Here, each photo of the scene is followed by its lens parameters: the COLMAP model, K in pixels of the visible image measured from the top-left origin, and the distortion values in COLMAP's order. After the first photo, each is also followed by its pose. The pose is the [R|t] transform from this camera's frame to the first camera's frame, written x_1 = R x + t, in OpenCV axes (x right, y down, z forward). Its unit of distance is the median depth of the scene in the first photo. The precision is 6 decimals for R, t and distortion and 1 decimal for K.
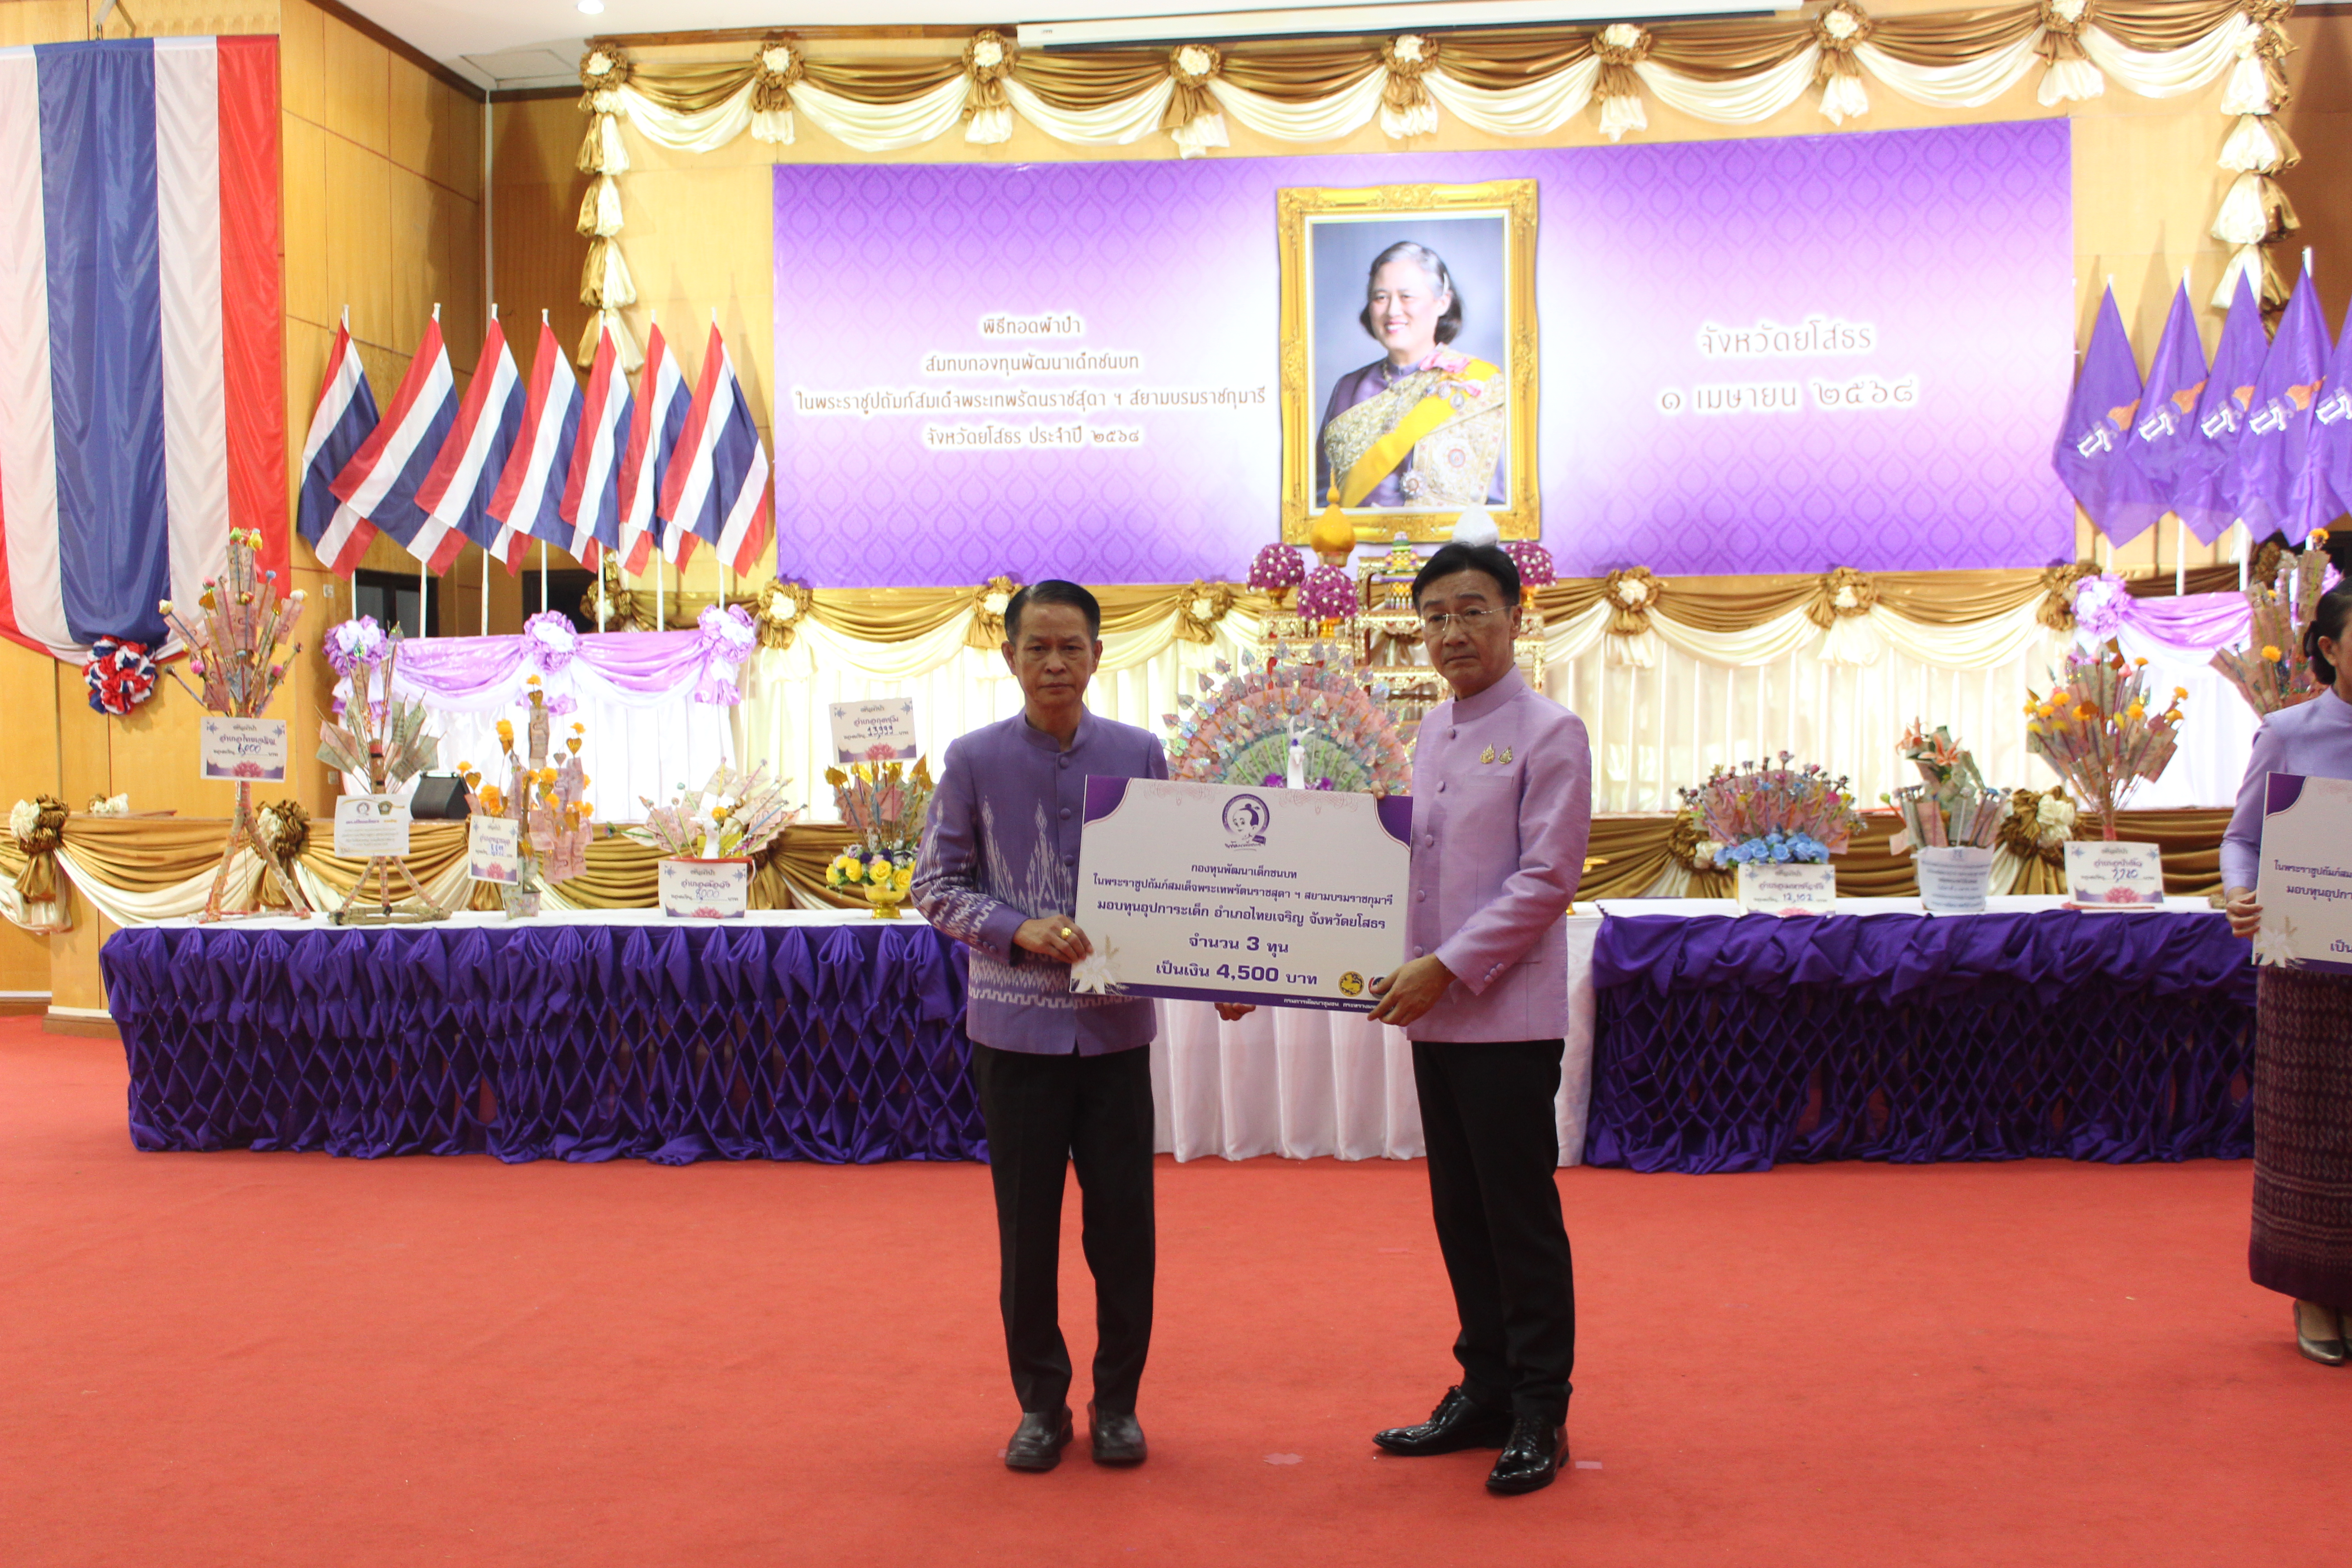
lens RADIAL K [[2719.3, 0, 1133.9], [0, 2719.3, 782.9], [0, 0, 1]] dist [-0.112155, 0.190629]
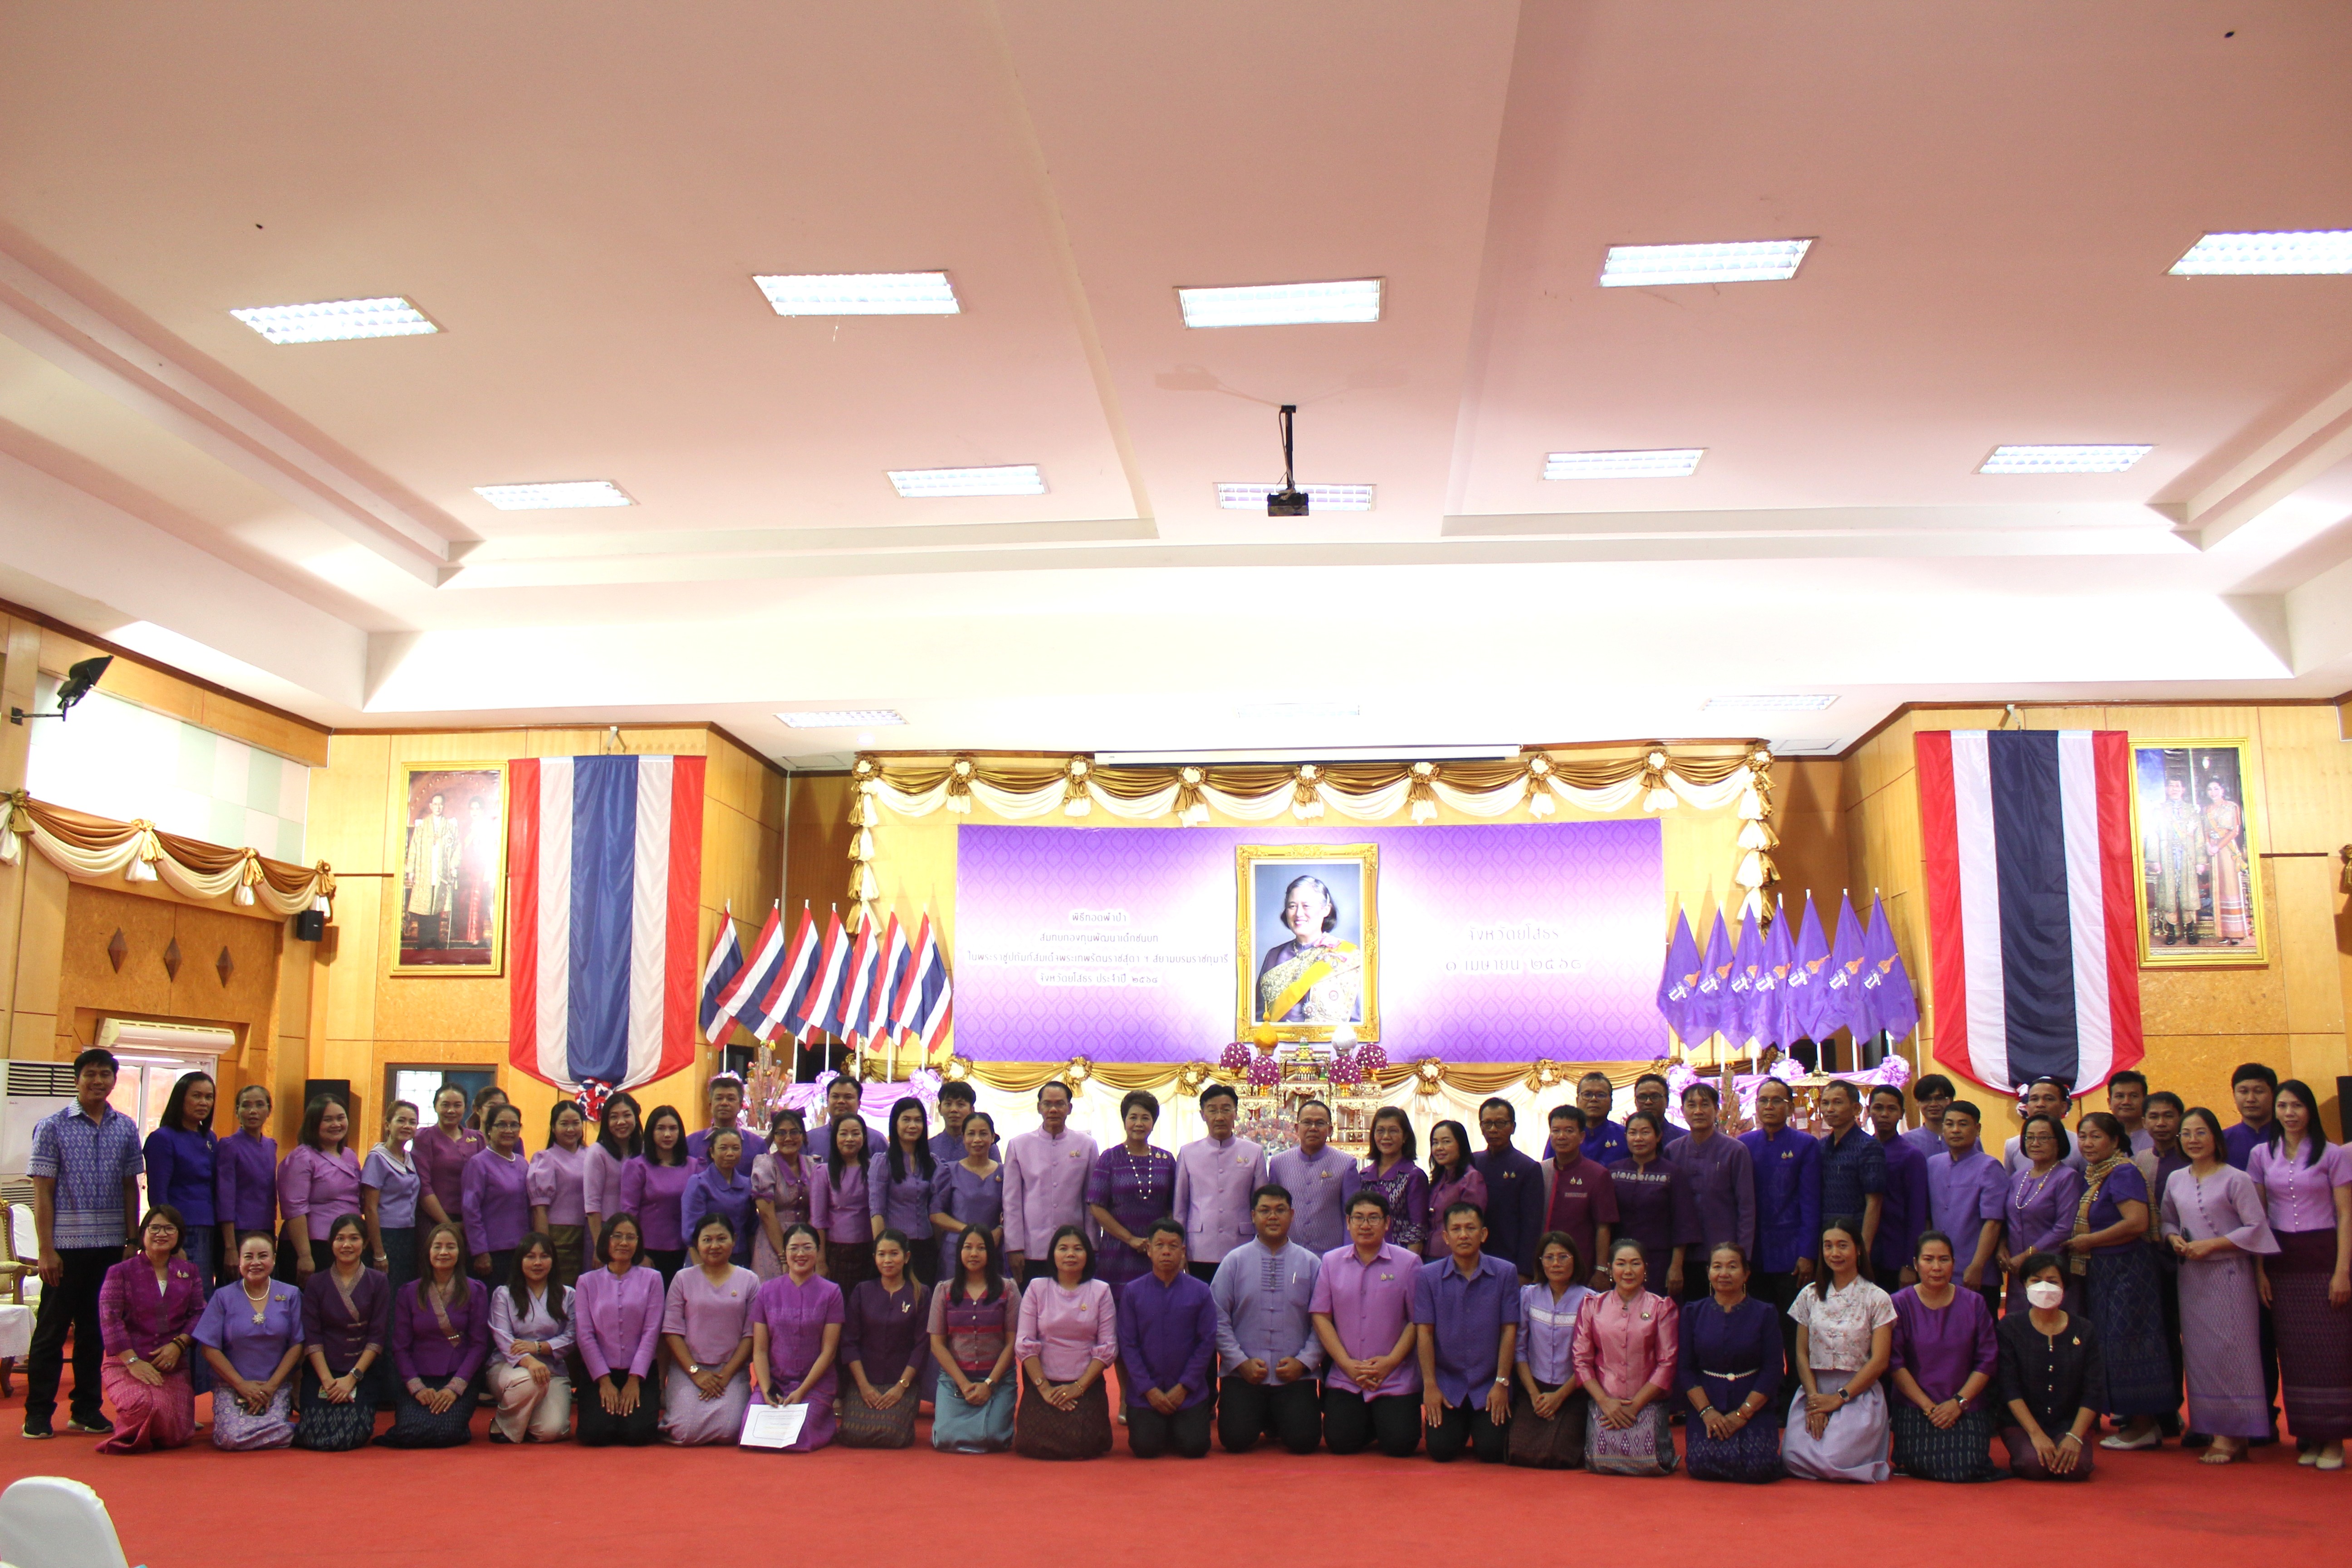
lens RADIAL K [[2042.9, 0, 1158.9], [0, 2042.9, 737.5], [0, 0, 1]] dist [-0.167543, 0.166951]
pose [[0.998761, 0.025828, 0.042534, -0.060957], [-0.016099, 0.976498, -0.214923, 0.005810], [-0.047085, 0.213972, 0.975704, -0.364493]]
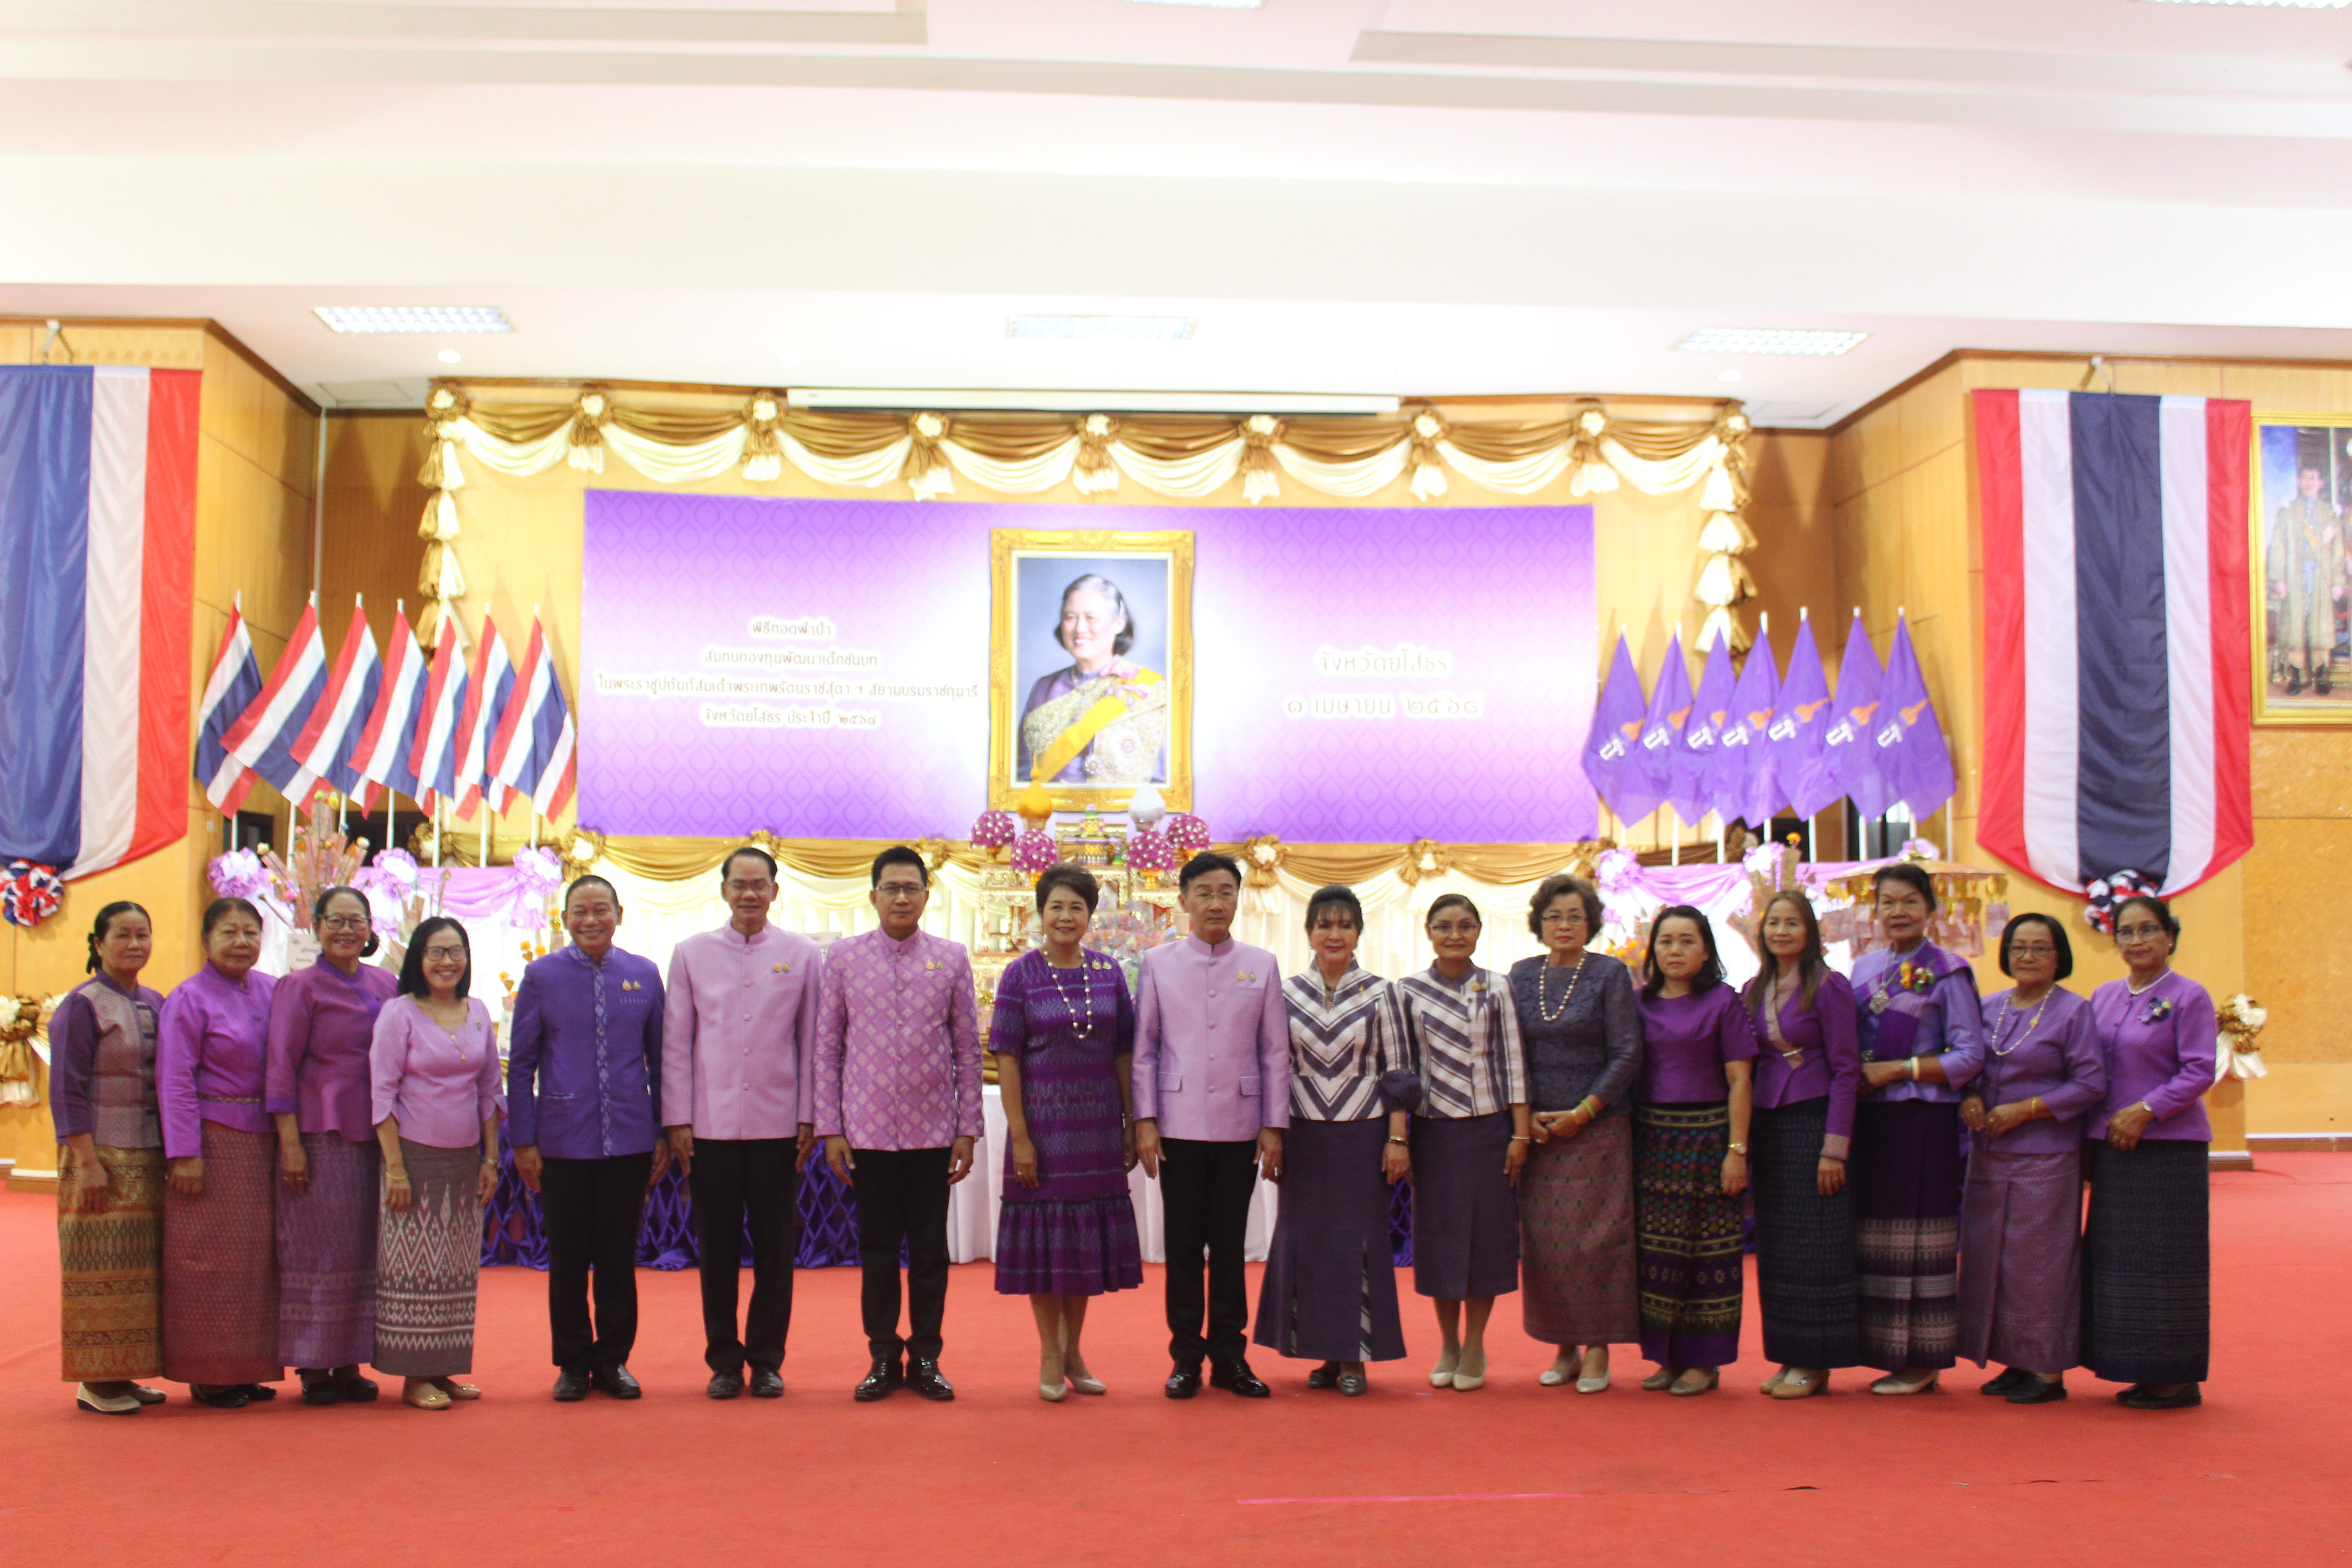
lens RADIAL K [[2595.9, 0, 1180.0], [0, 2595.9, 727.4], [0, 0, 1]] dist [-0.105363, 0.072806]
pose [[0.978292, 0.033110, 0.204568, -0.108834], [-0.010559, 0.993836, -0.110356, 0.005652], [-0.206961, 0.105800, 0.972612, -0.192361]]
